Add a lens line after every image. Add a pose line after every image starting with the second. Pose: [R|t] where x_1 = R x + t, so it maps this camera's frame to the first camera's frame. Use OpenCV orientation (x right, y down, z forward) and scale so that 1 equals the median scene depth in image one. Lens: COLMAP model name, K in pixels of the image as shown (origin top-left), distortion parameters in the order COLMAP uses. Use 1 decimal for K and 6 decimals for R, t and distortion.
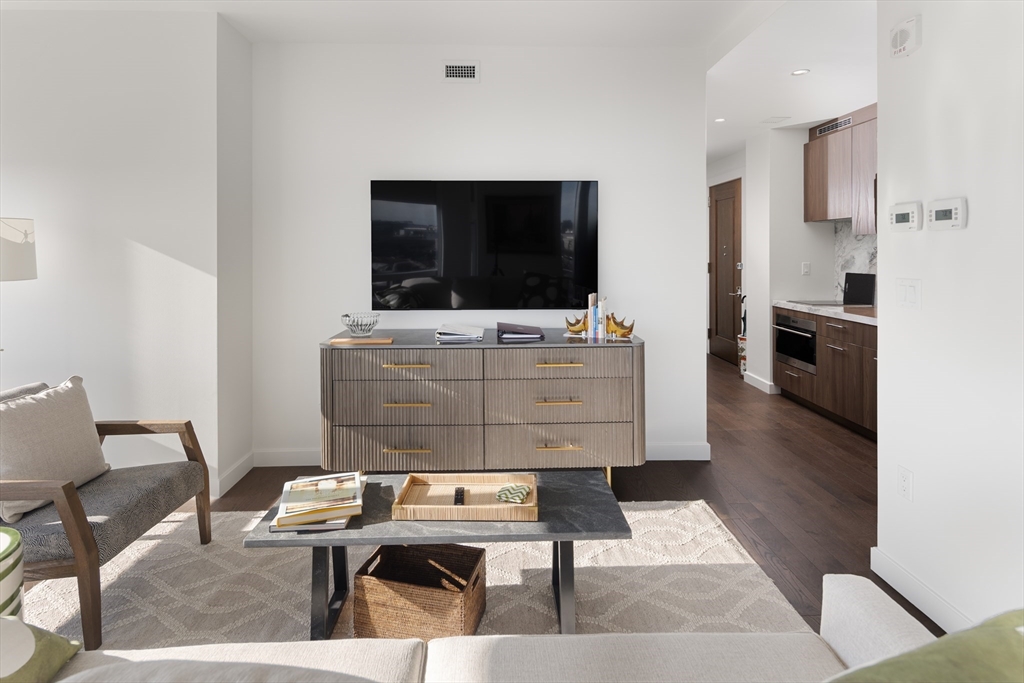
lens RADIAL K [[498.5, 0, 512.4], [0, 498.5, 251.5], [0, 0, 1]] dist [0.001150, -0.000359]
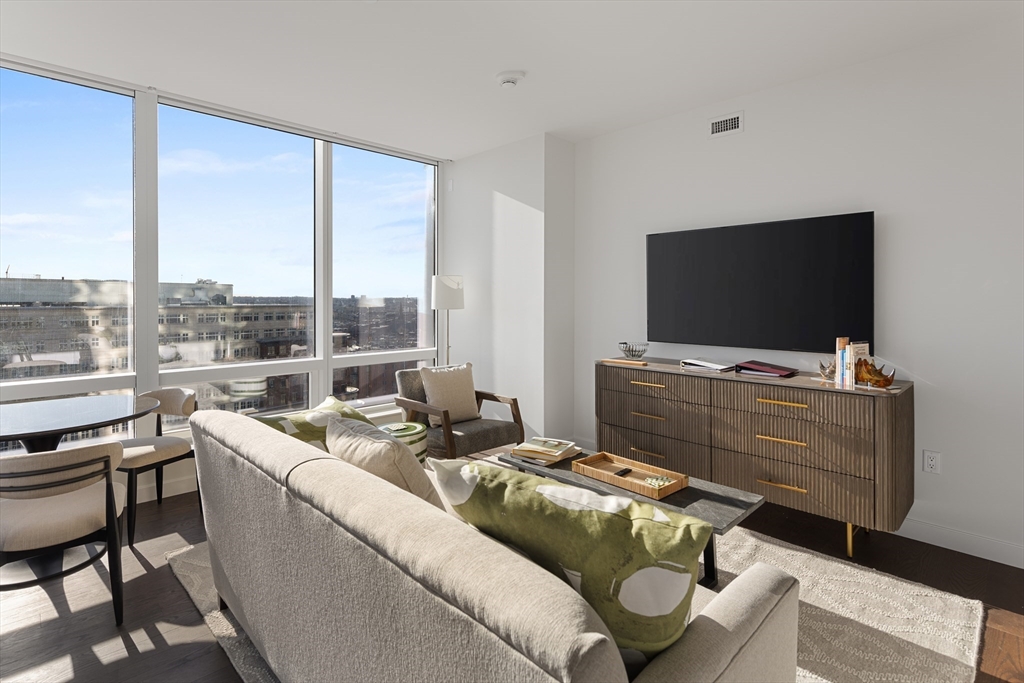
lens RADIAL K [[506.2, 0, 512.0], [0, 506.2, 297.7], [0, 0, 1]] dist [-0.000294, -0.000390]
pose [[0.677633, 0.001401, -0.735399, 0.479523], [0.000926, 0.999996, 0.002759, 0.009737], [0.735400, -0.002551, 0.677629, -0.100067]]
